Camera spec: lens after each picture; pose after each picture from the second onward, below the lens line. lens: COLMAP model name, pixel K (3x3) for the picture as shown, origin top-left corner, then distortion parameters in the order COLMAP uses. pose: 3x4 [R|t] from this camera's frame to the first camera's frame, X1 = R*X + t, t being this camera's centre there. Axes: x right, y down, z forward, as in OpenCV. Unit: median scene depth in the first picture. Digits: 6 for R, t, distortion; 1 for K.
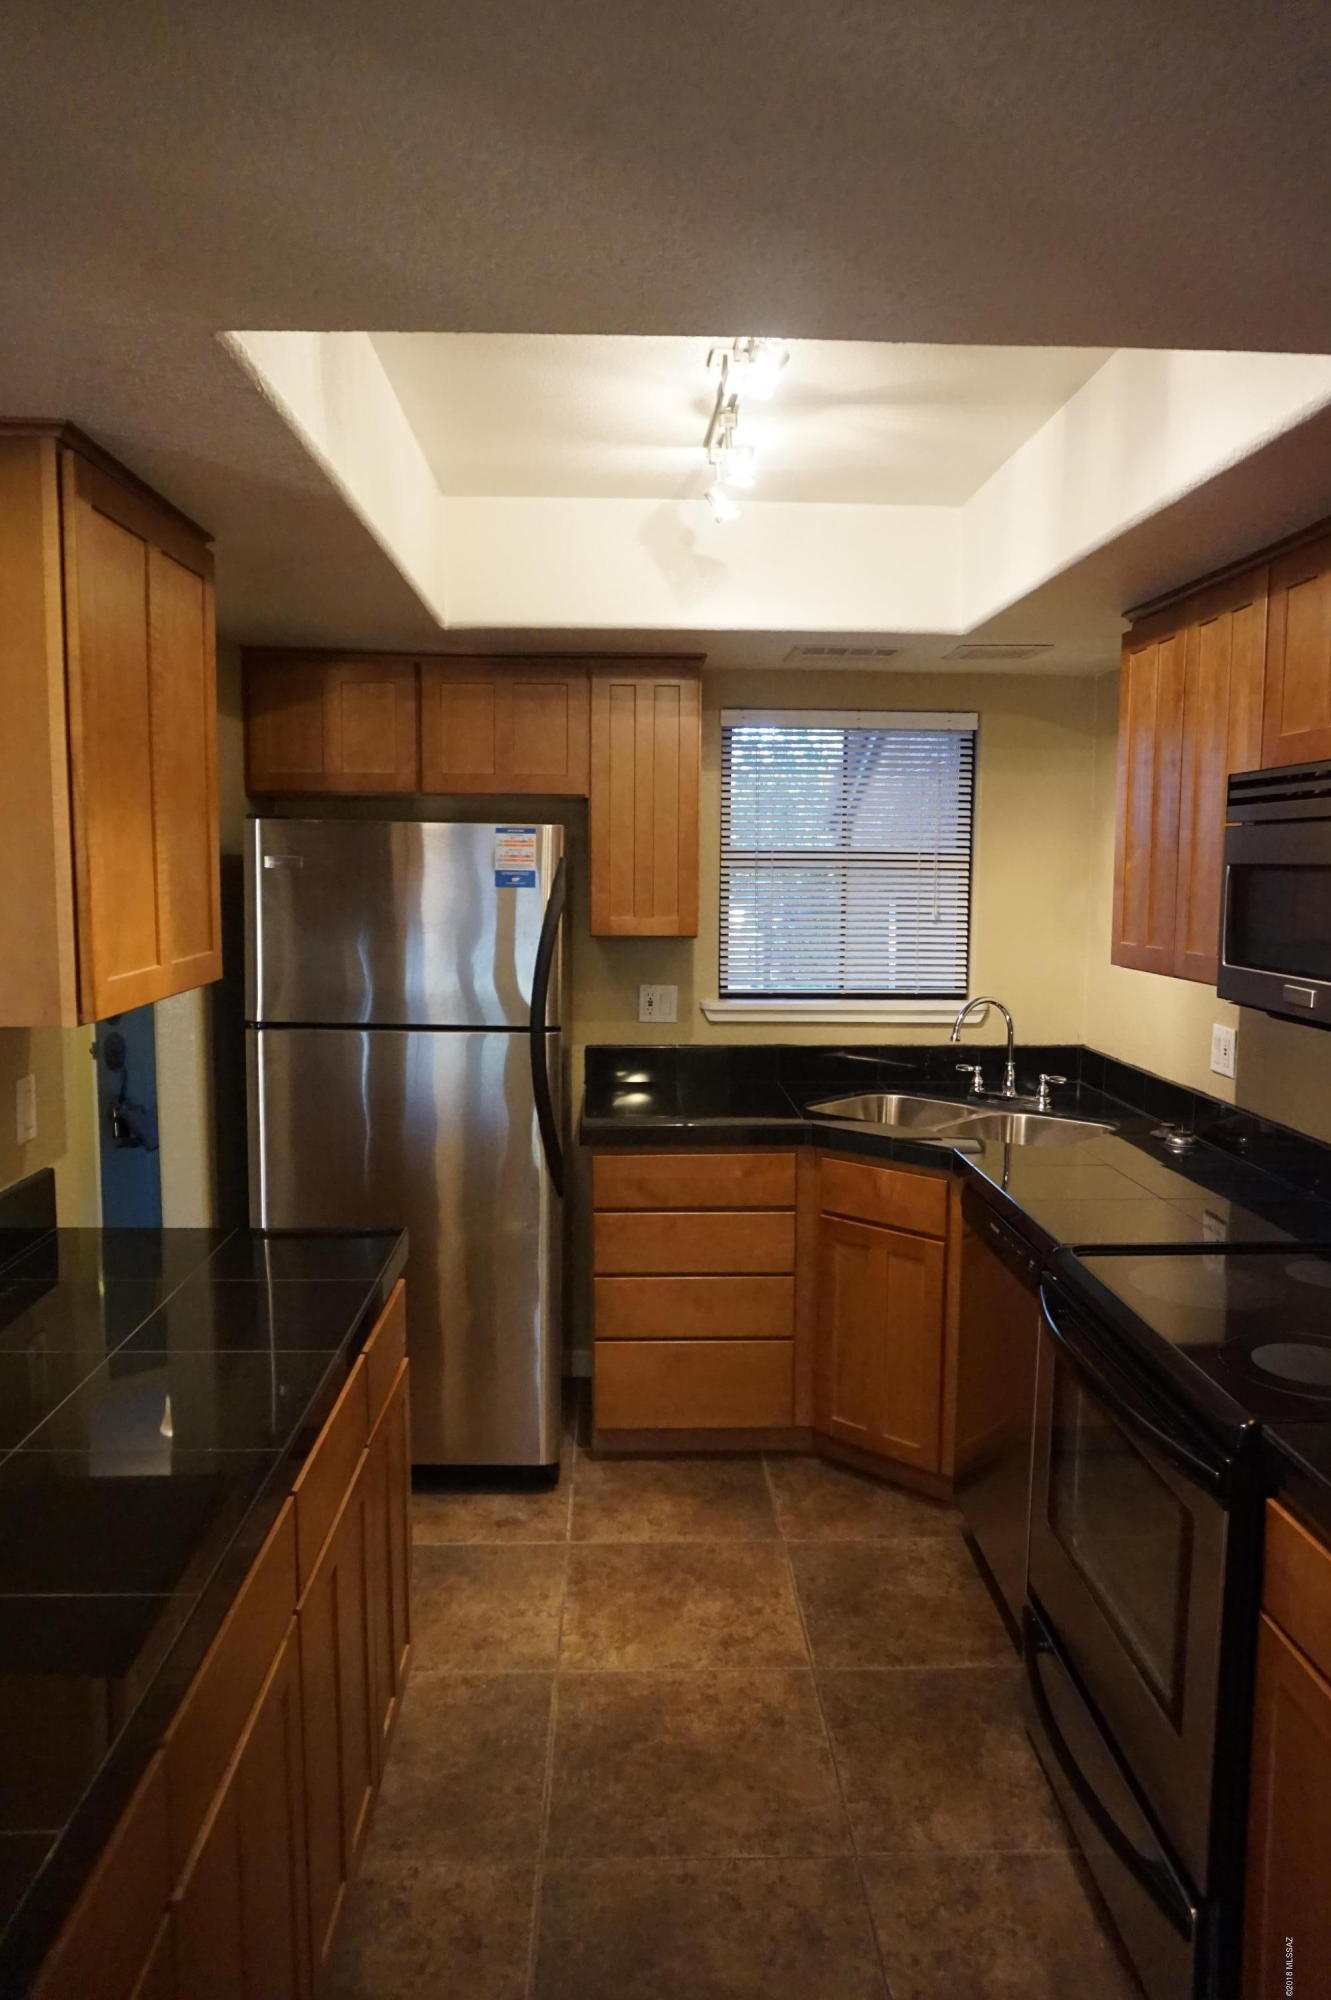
lens RADIAL K [[1355.8, 0, 669.3], [0, 1355.8, 1005.2], [0, 0, 1]] dist [-0.039799, 0.029993]
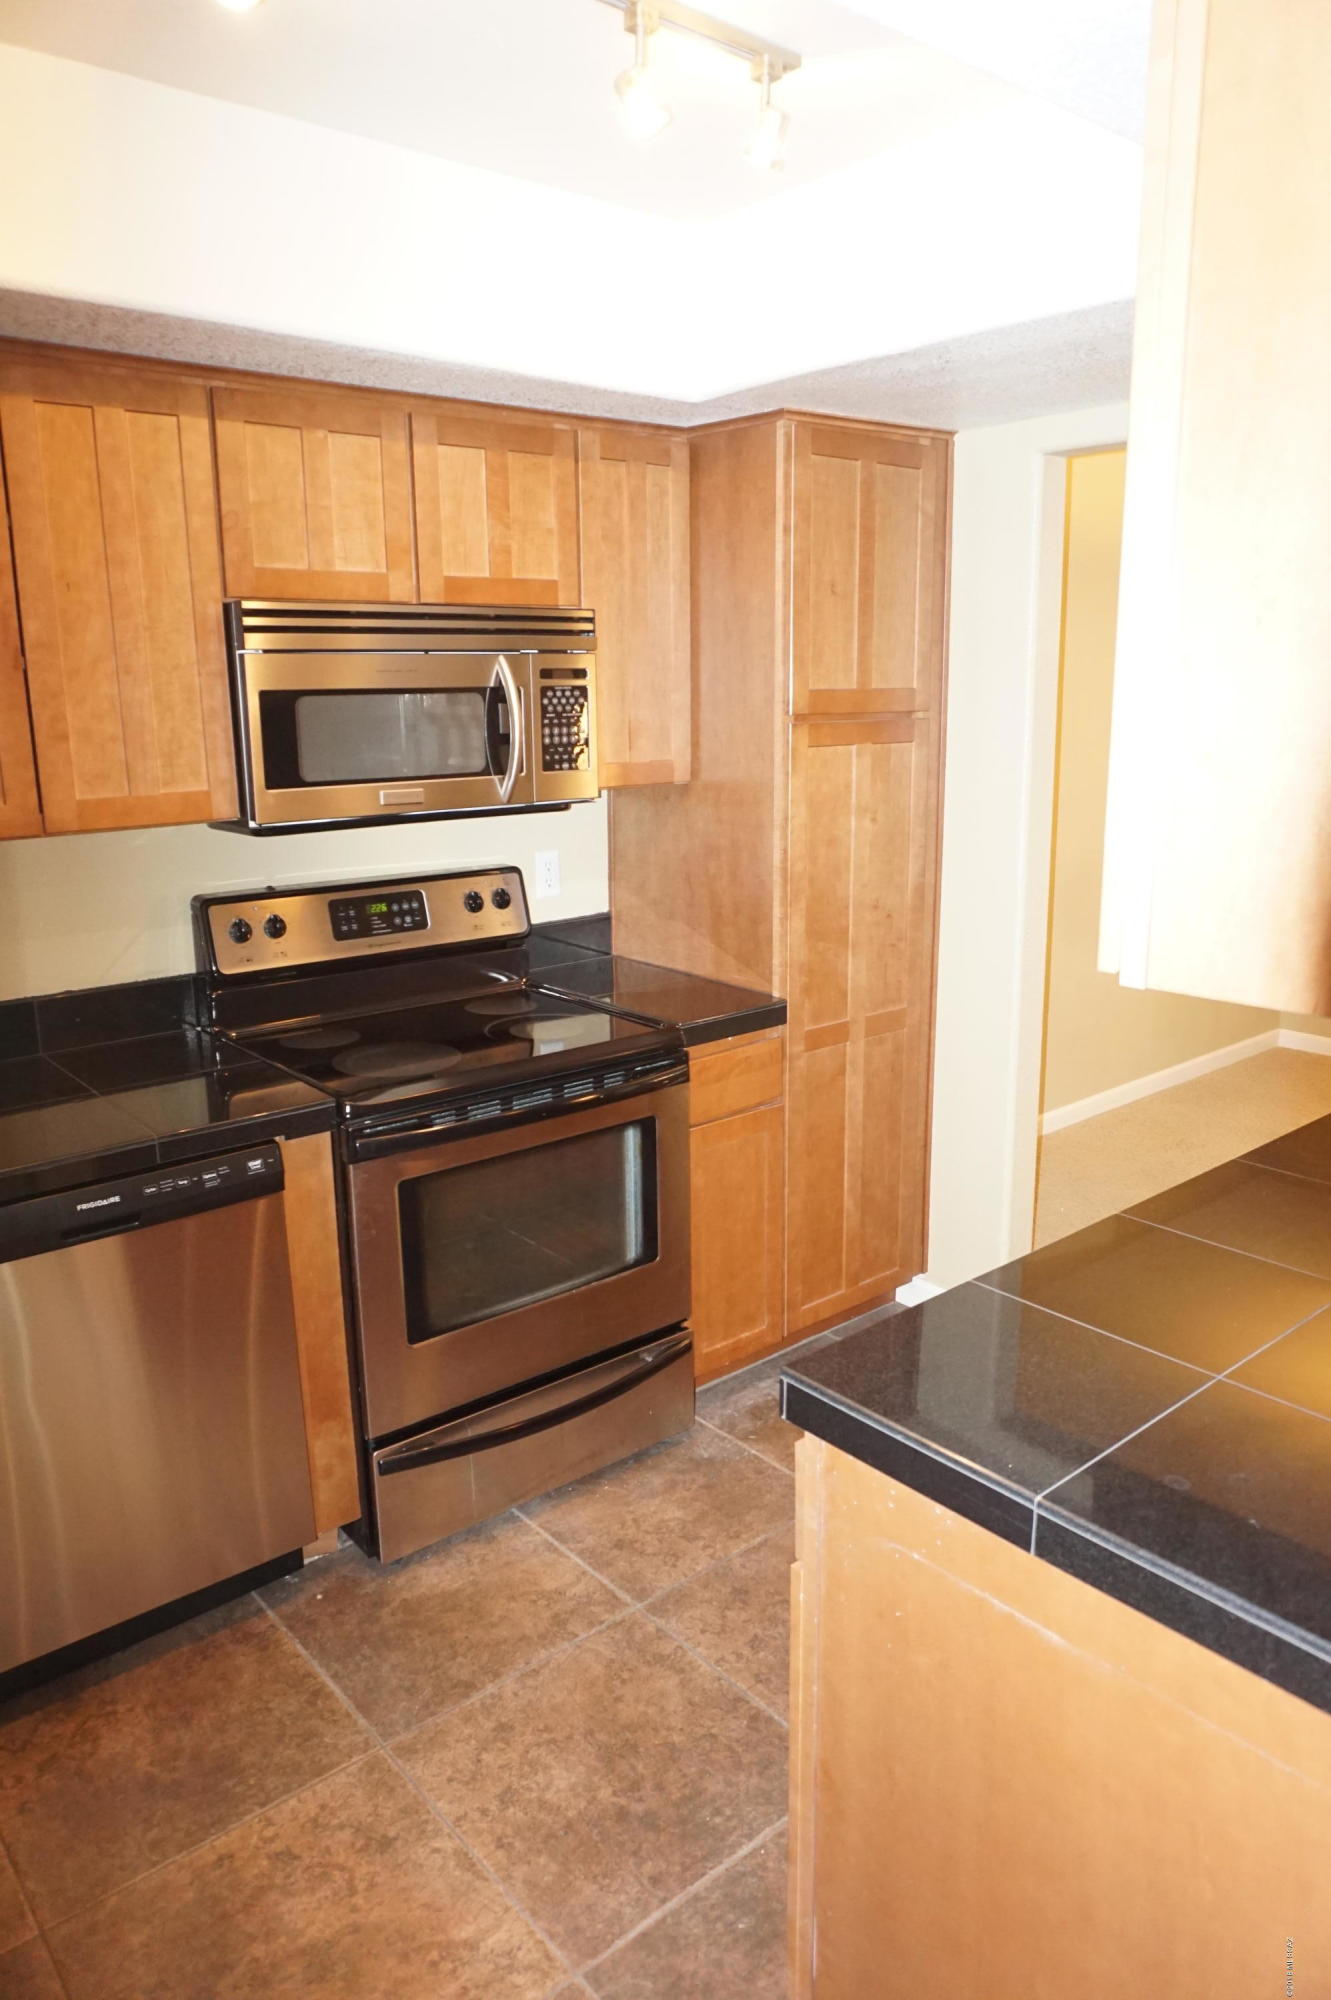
lens RADIAL K [[1355.8, 0, 673.0], [0, 1355.8, 996.5], [0, 0, 1]] dist [-0.039799, 0.029993]
pose [[-0.617820, -0.176856, 0.766173, -0.397501], [0.093208, 0.951037, 0.294688, -0.103934], [-0.780776, 0.253477, -0.571085, 0.923346]]
